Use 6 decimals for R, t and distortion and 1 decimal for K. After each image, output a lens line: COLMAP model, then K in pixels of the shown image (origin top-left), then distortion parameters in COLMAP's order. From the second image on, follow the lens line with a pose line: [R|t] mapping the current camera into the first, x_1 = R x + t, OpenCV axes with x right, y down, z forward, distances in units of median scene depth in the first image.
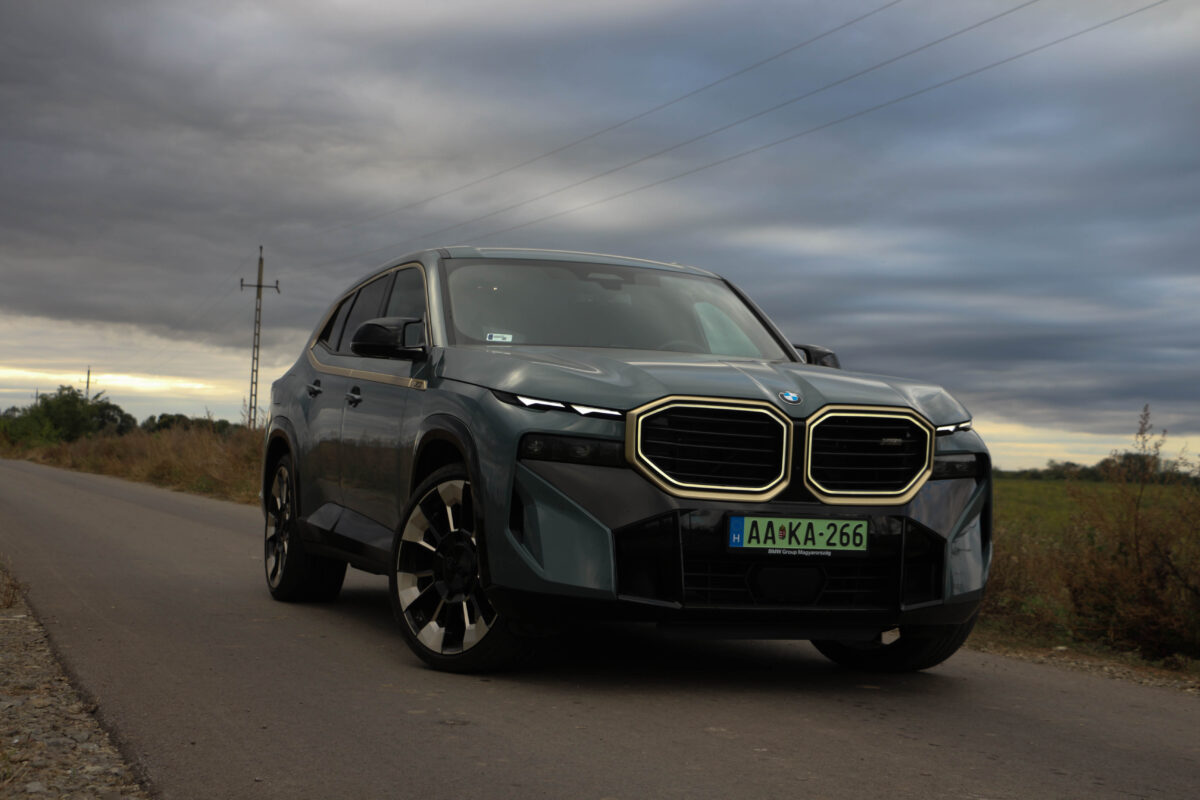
lens RADIAL K [[2410.9, 0, 600.0], [0, 2410.9, 400.0], [0, 0, 1]] dist [-0.032043, 3.587888]
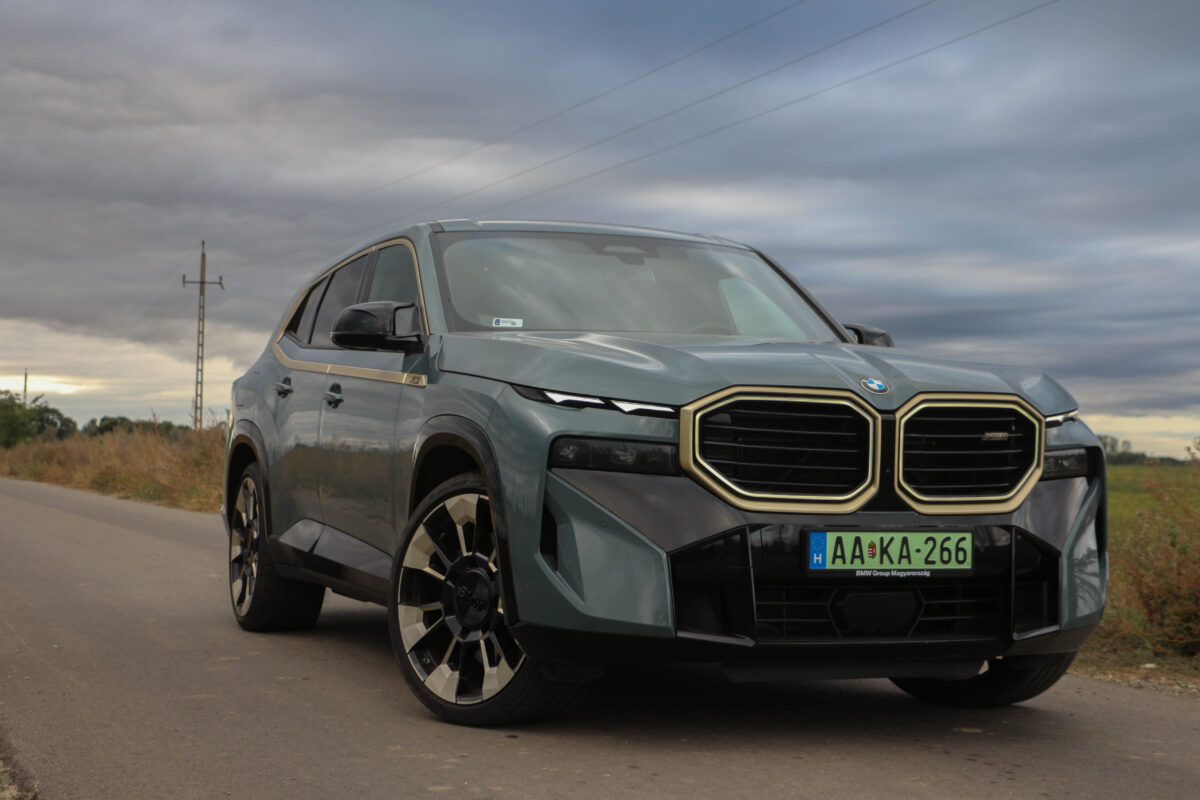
lens RADIAL K [[2410.9, 0, 600.0], [0, 2410.9, 400.0], [0, 0, 1]] dist [-0.032043, 3.587888]
pose [[0.999466, -0.022898, 0.023306, -0.032525], [0.022814, 0.999732, 0.003873, -0.001361], [-0.023388, -0.003340, 0.999721, 0.165534]]
